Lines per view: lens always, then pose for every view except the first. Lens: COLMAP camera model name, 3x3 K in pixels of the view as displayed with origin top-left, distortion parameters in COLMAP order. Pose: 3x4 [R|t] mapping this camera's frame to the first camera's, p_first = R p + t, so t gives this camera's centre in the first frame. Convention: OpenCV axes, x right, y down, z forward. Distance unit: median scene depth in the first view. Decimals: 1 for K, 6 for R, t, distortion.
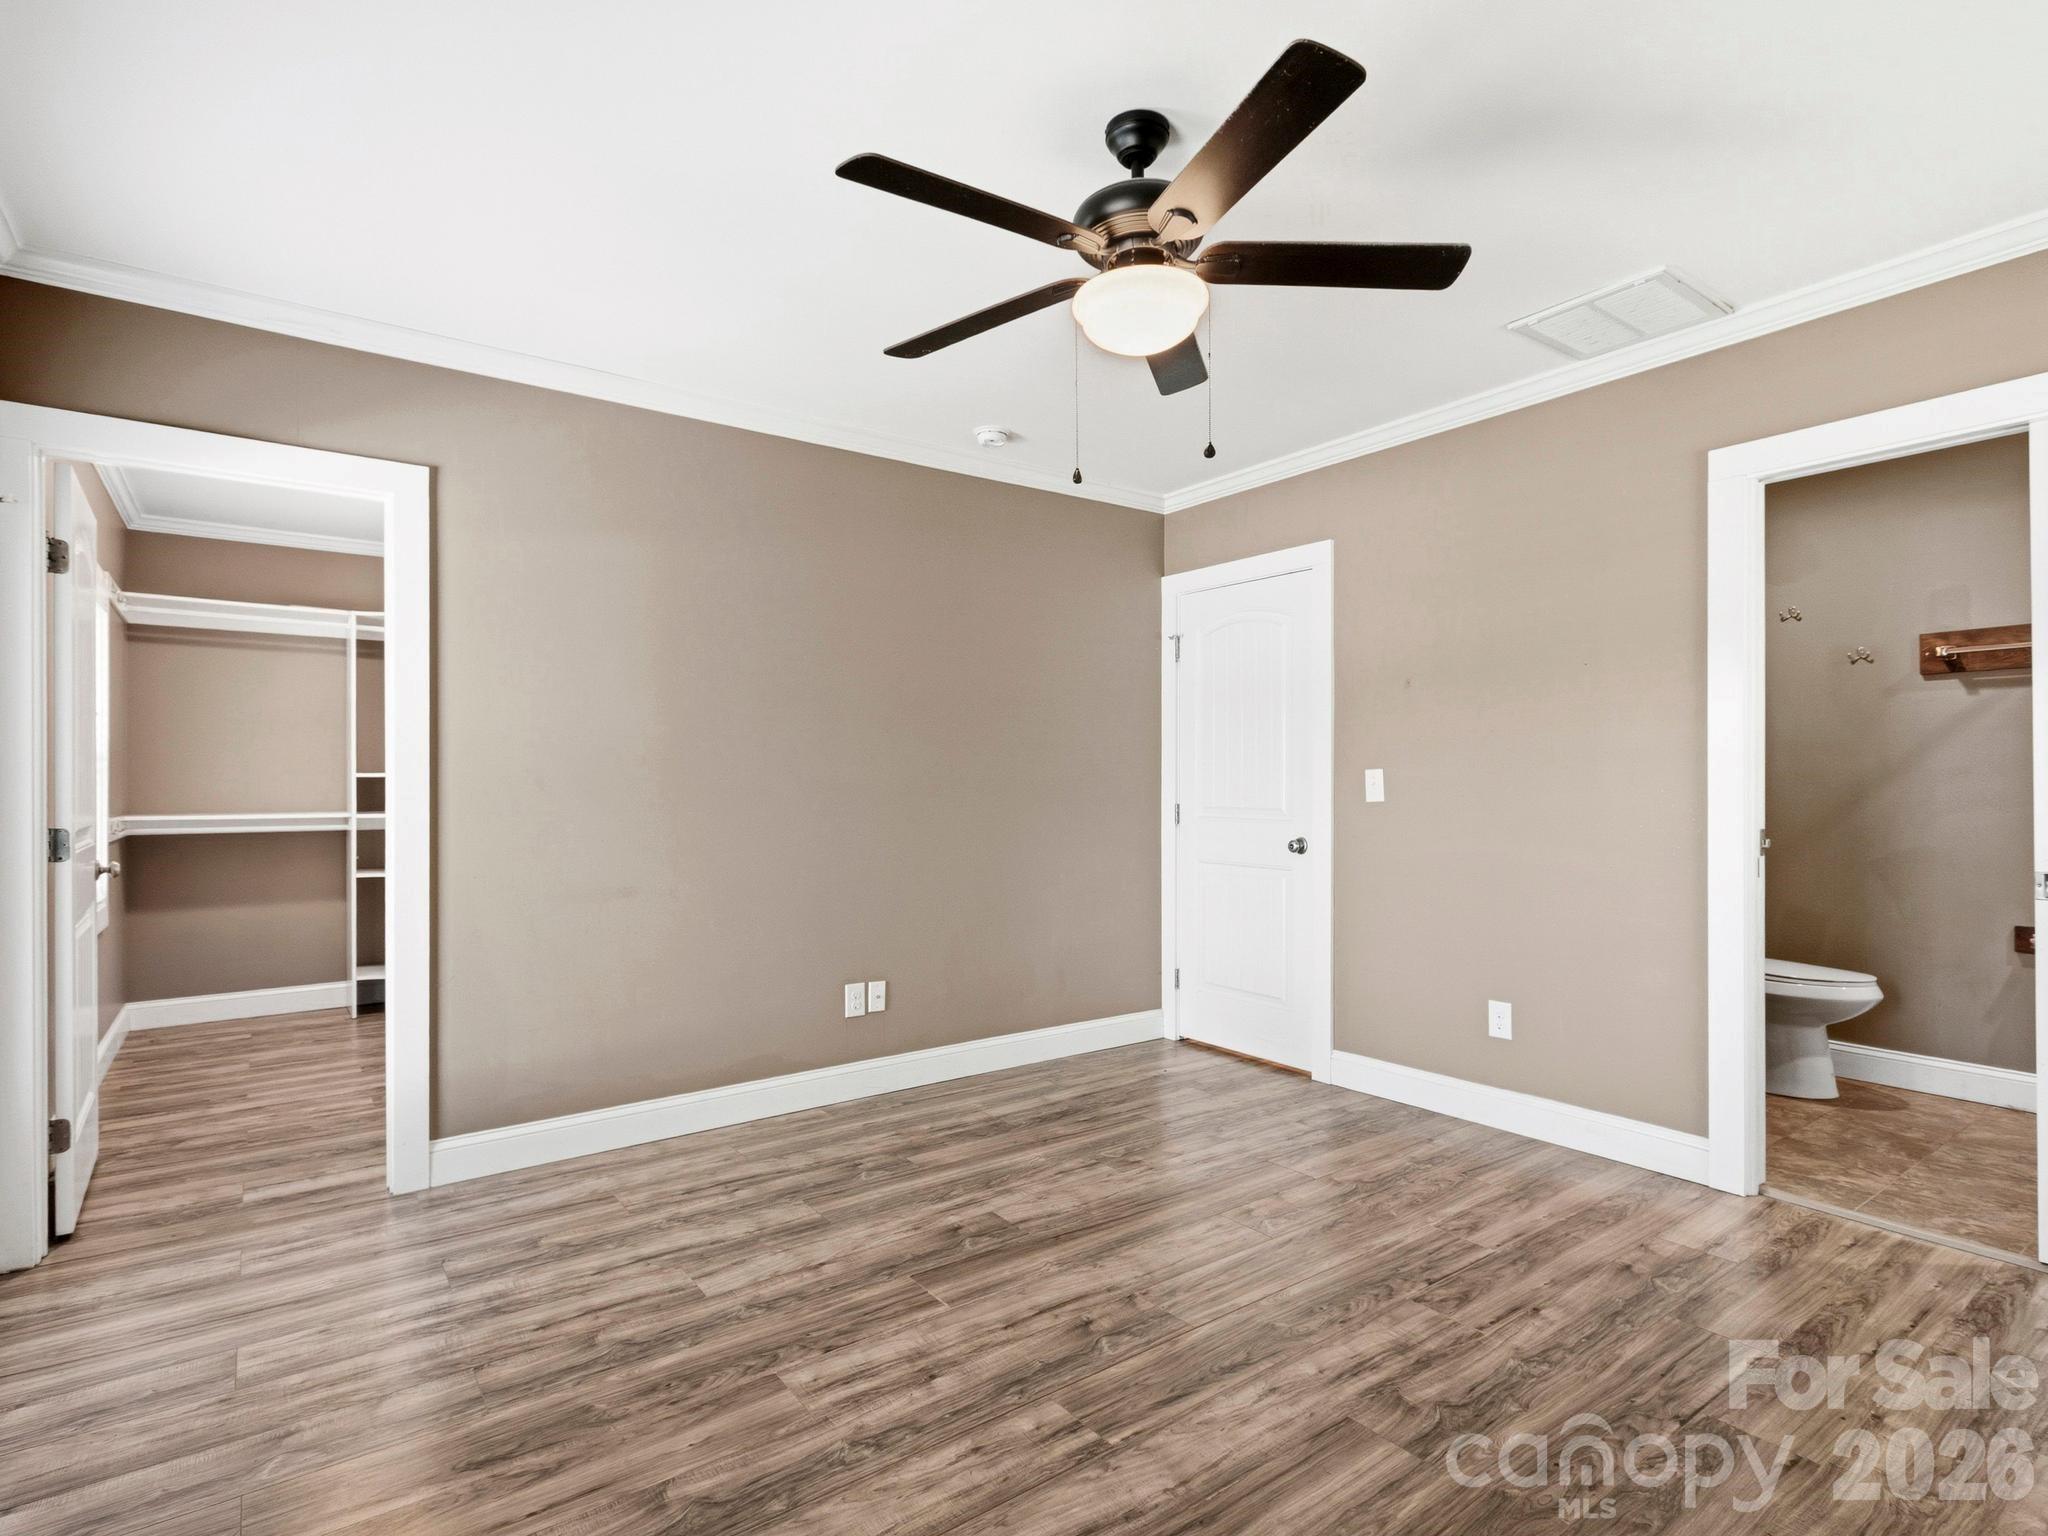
lens RADIAL K [[1026.7, 0, 1029.1], [0, 1026.7, 768.5], [0, 0, 1]] dist [0.001902, -0.000191]
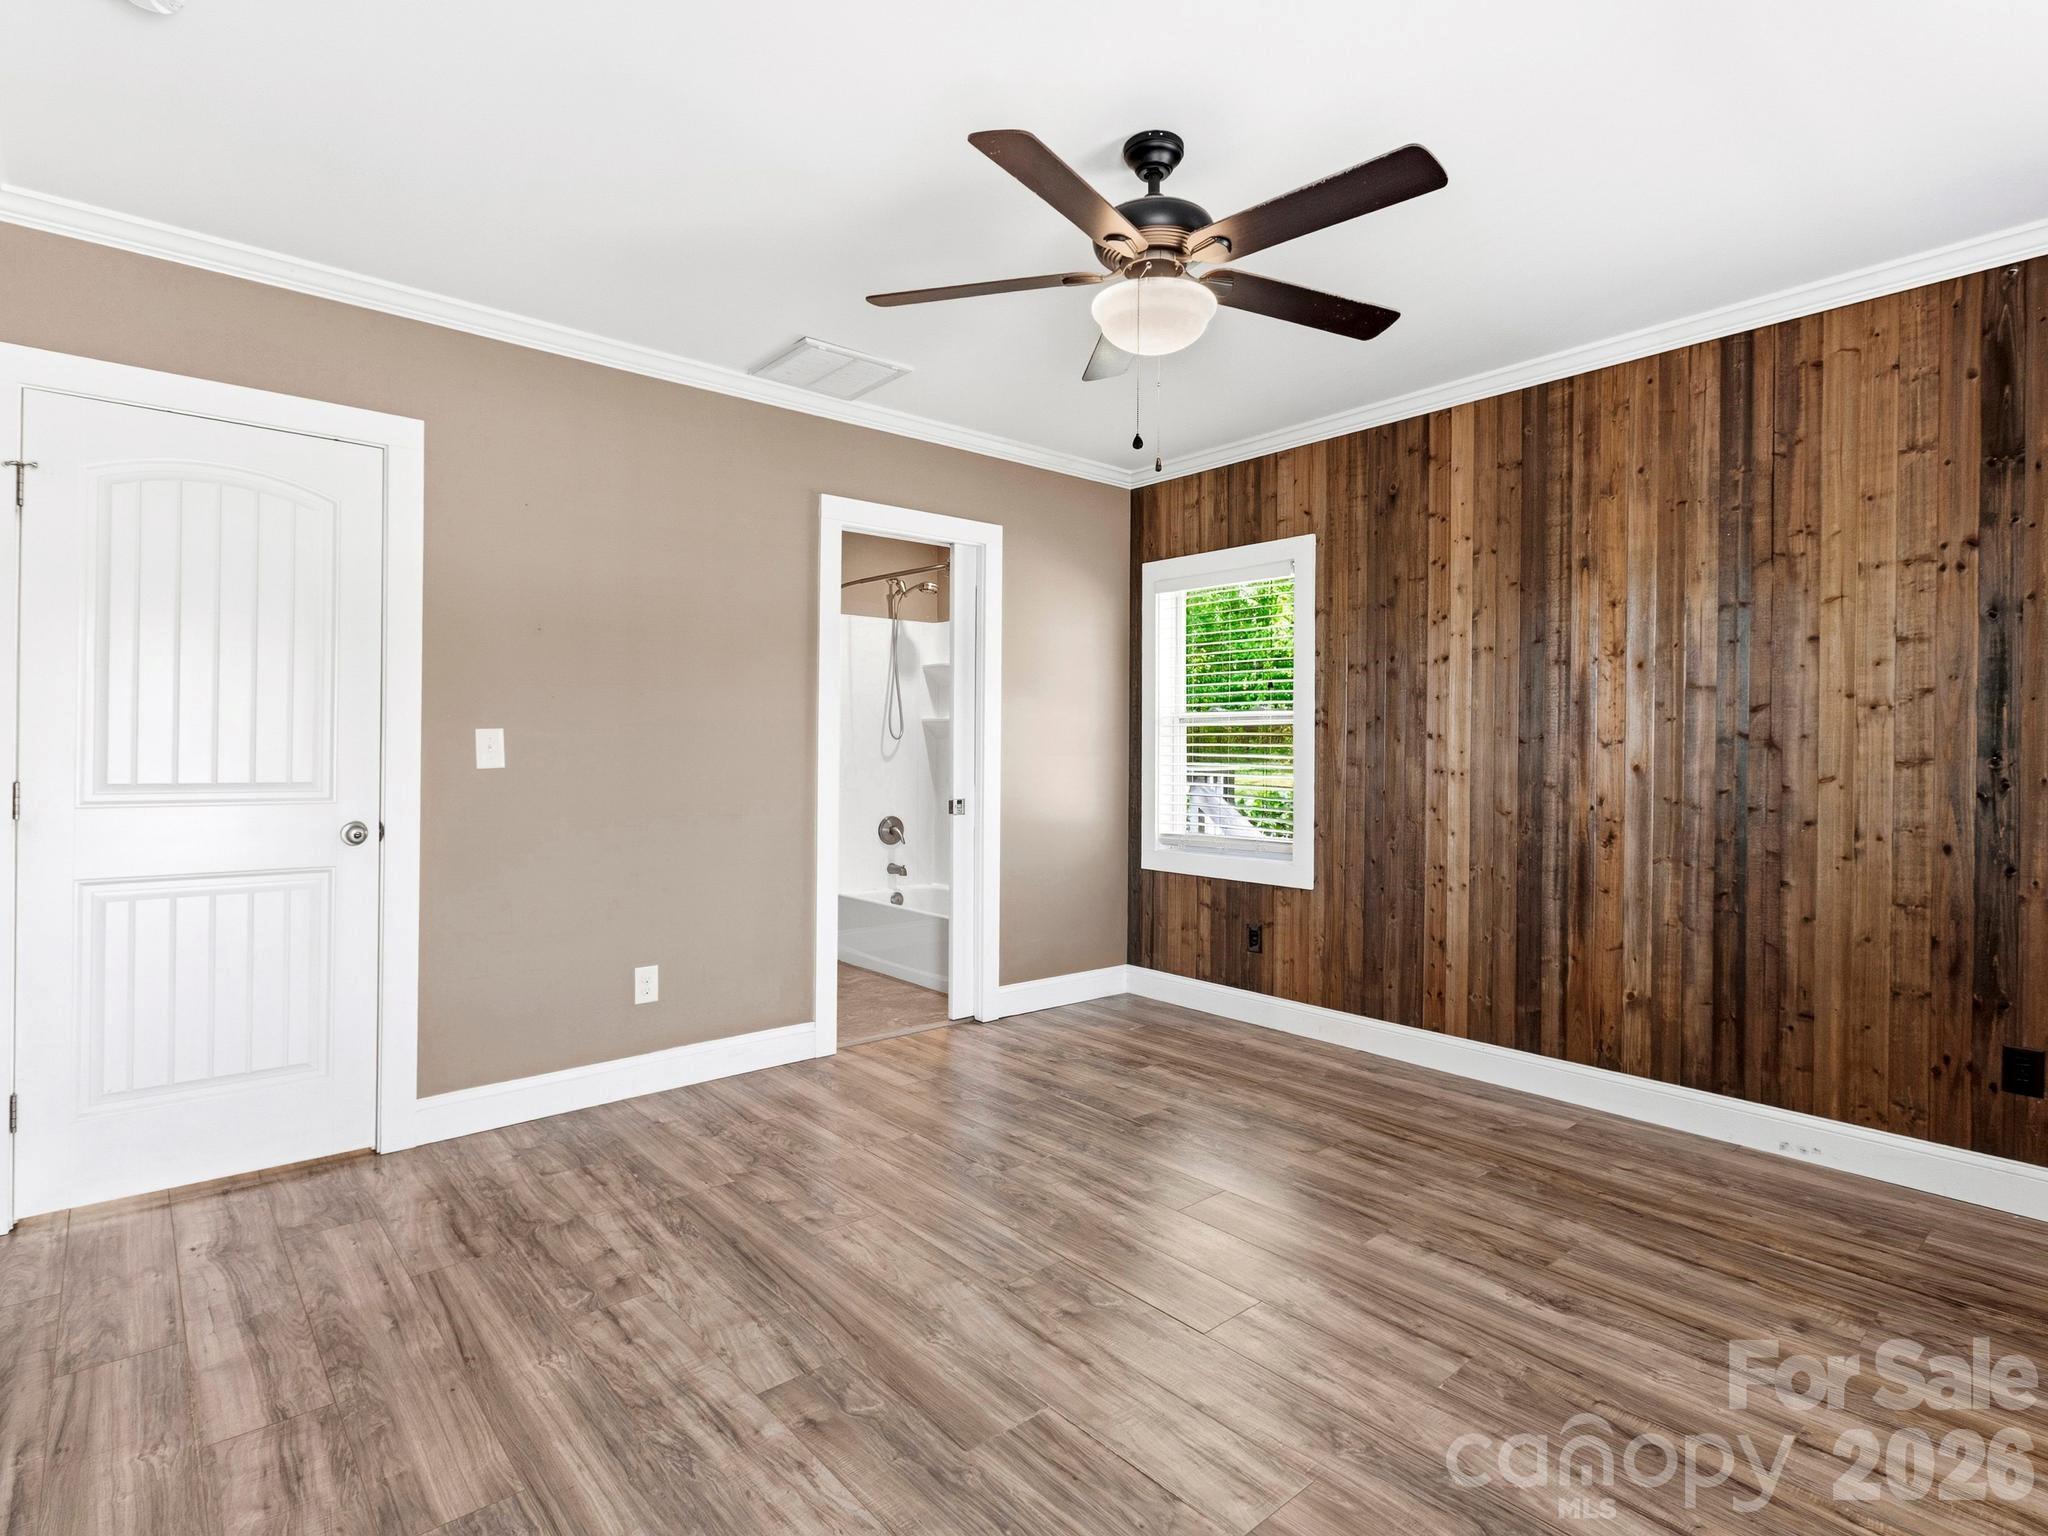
lens RADIAL K [[1045.4, 0, 1024.3], [0, 1045.4, 748.9], [0, 0, 1]] dist [-0.002432, -0.001010]
pose [[-0.069115, 0.002847, 0.997605, -0.708269], [-0.018720, 0.999816, -0.004150, 0.016527], [-0.997433, -0.018962, -0.069049, 0.871381]]
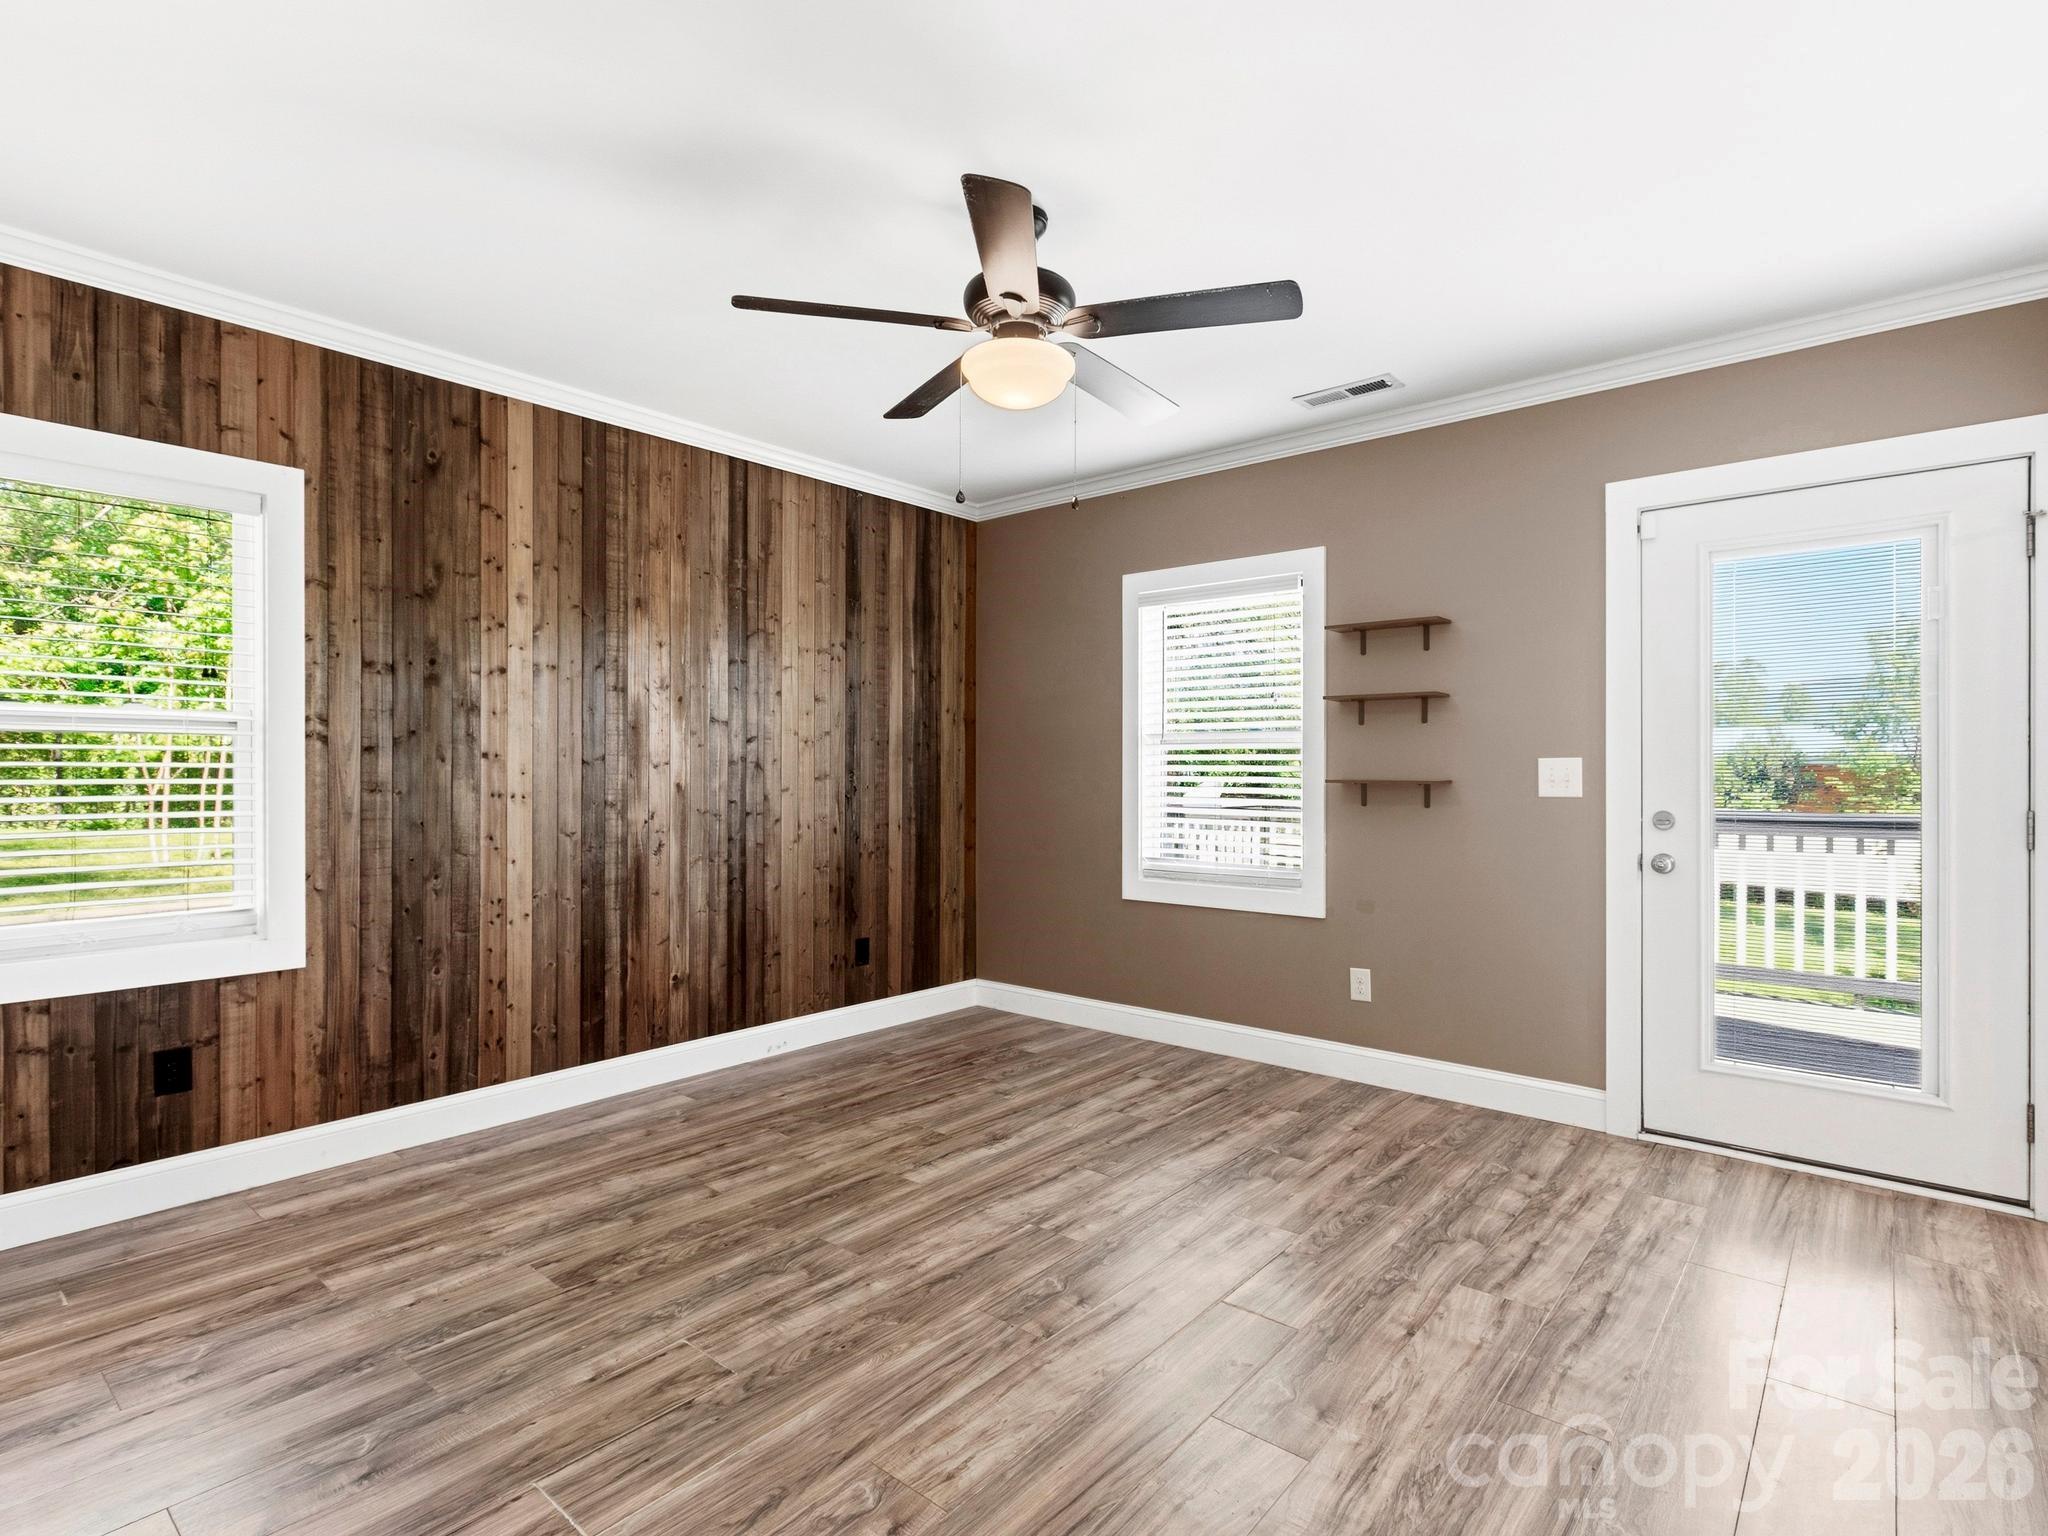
lens RADIAL K [[1039.5, 0, 1026.0], [0, 1039.5, 771.0], [0, 0, 1]] dist [-0.000803, 0.000023]
pose [[-0.972500, 0.002855, -0.232887, 0.272464], [0.005710, 0.999917, -0.011588, 0.019595], [0.232835, -0.012599, -0.972435, 1.557173]]
